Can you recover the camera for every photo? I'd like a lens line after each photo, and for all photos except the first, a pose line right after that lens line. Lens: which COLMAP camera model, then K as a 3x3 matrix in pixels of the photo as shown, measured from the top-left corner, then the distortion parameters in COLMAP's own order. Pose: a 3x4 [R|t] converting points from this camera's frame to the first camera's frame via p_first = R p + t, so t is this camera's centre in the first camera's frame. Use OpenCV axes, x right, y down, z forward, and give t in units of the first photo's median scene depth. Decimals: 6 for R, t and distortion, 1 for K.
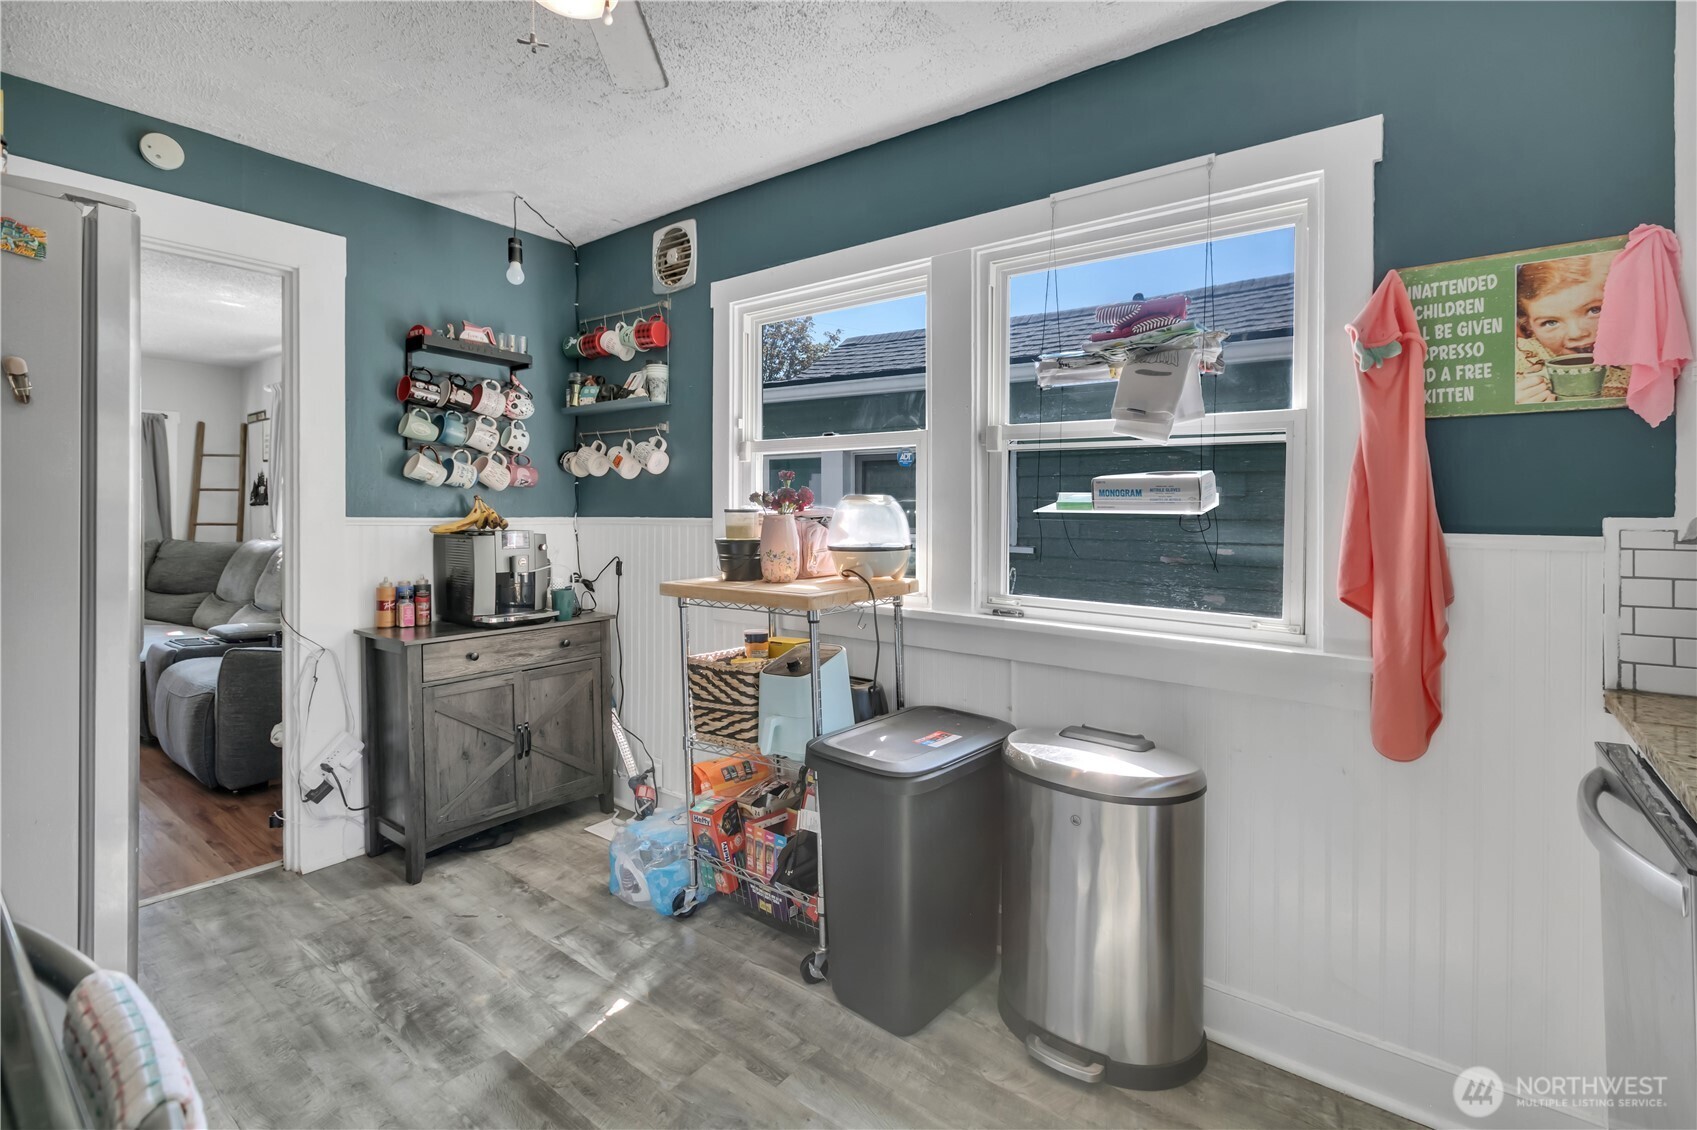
lens RADIAL K [[791.2, 0, 876.3], [0, 791.2, 524.8], [0, 0, 1]] dist [-0.000427, 0.000850]
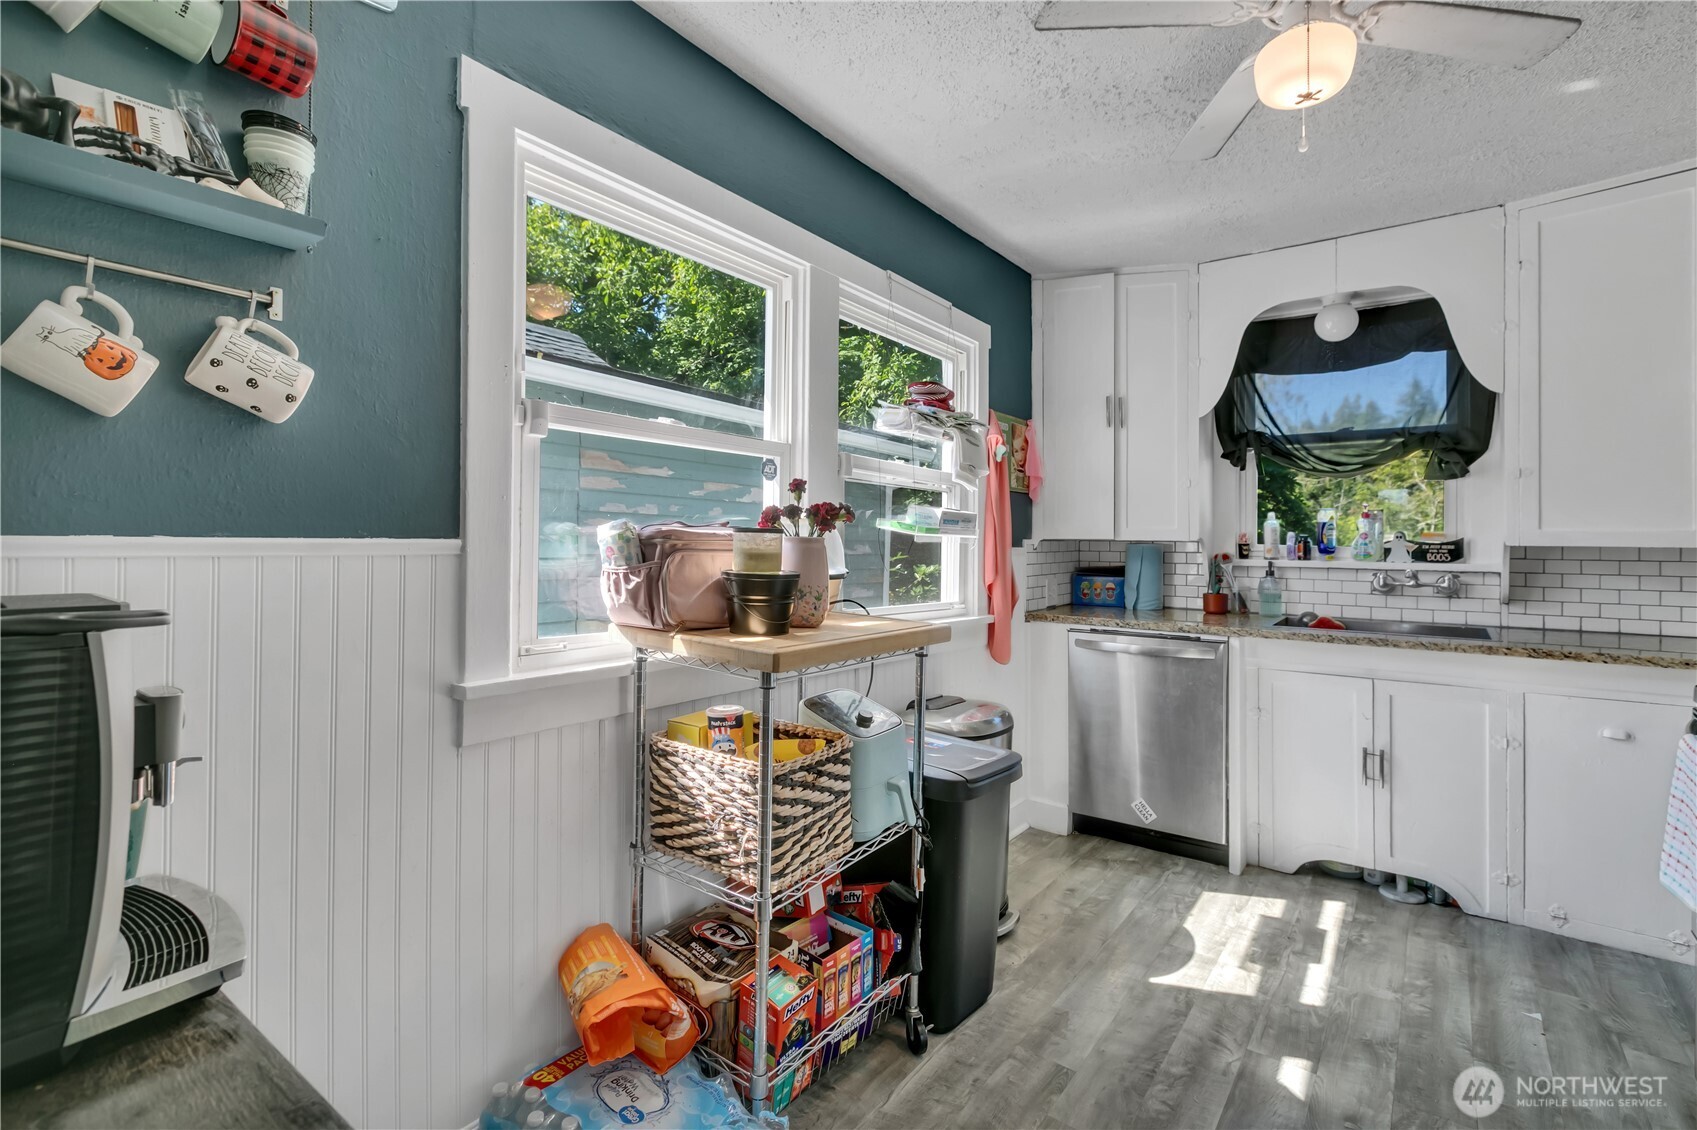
lens RADIAL K [[791.2, 0, 861.6], [0, 791.2, 531.5], [0, 0, 1]] dist [-0.000427, 0.000850]
pose [[-0.017372, 0.002426, 0.999846, -0.703052], [-0.001854, 0.999995, -0.002458, -0.013190], [-0.999847, -0.001897, -0.017367, 0.768182]]
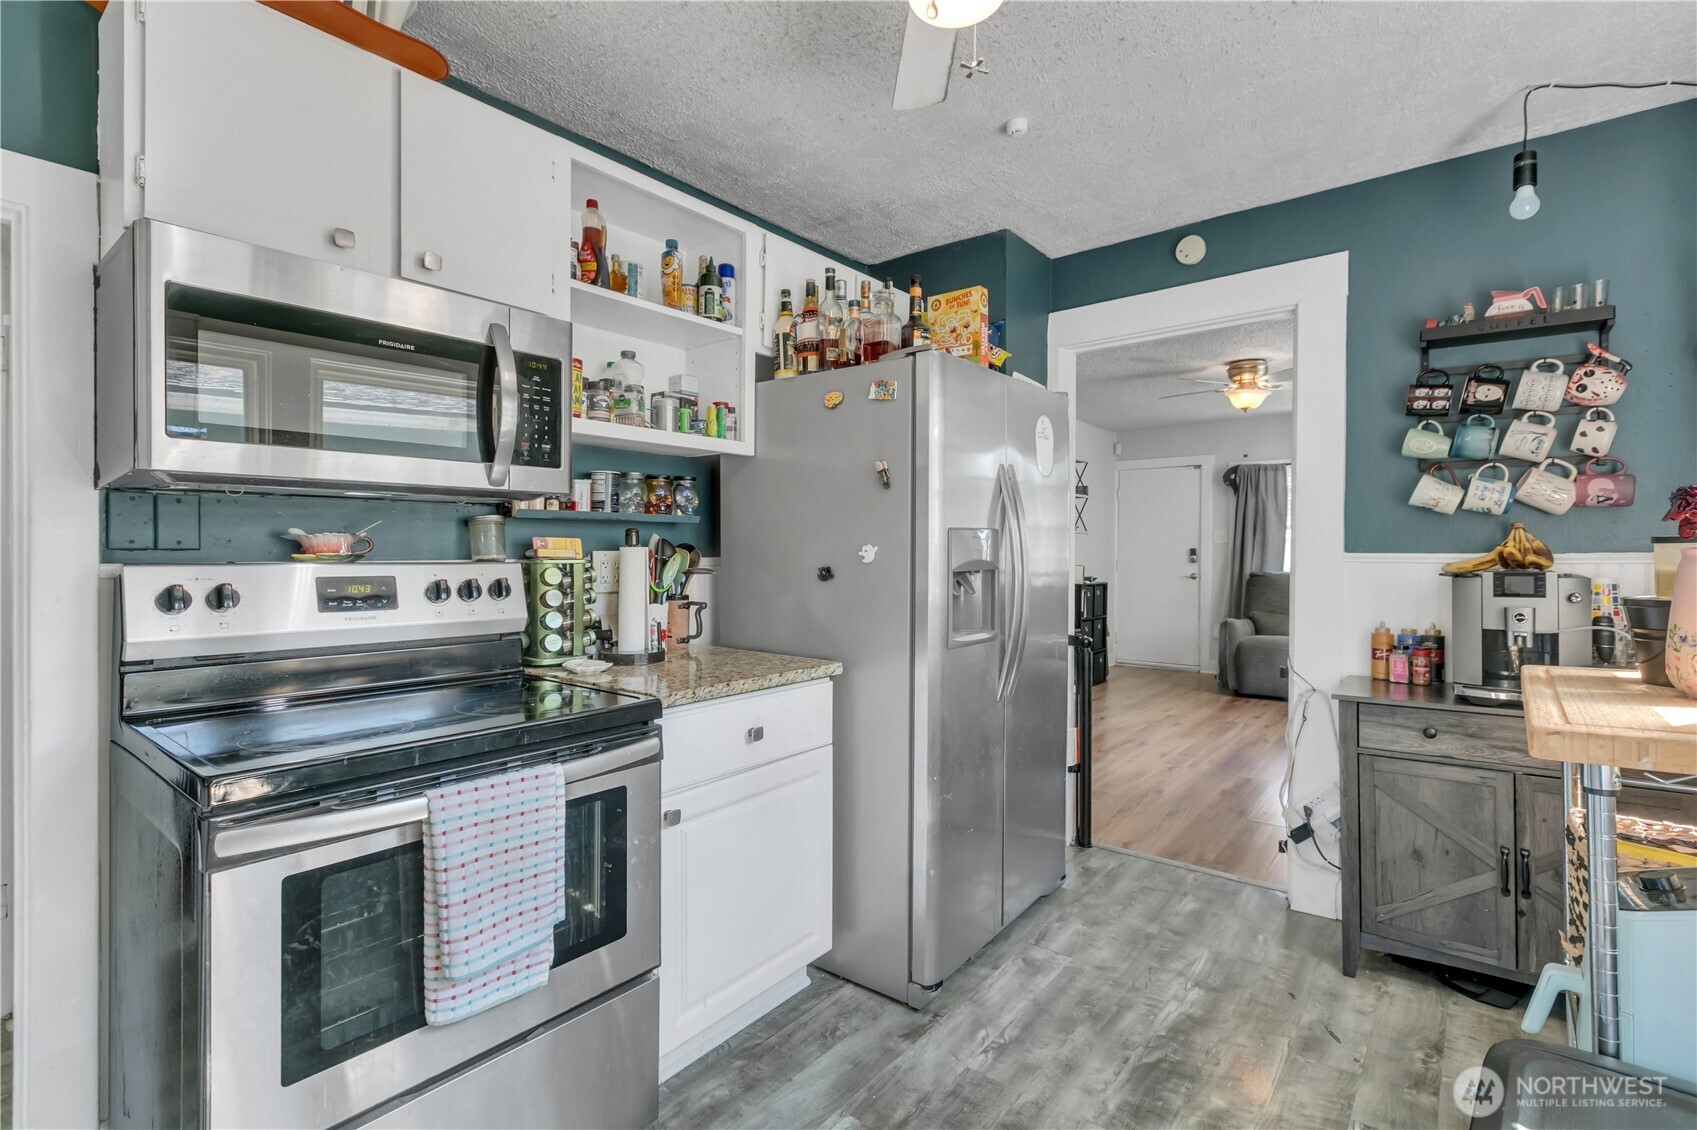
lens RADIAL K [[791.2, 0, 841.0], [0, 791.2, 565.1], [0, 0, 1]] dist [-0.000427, 0.000850]
pose [[-0.043078, 0.012984, -0.998987, 0.294117], [-0.004620, 0.999902, 0.013195, -0.005060], [0.999061, 0.005184, -0.043014, 0.467554]]
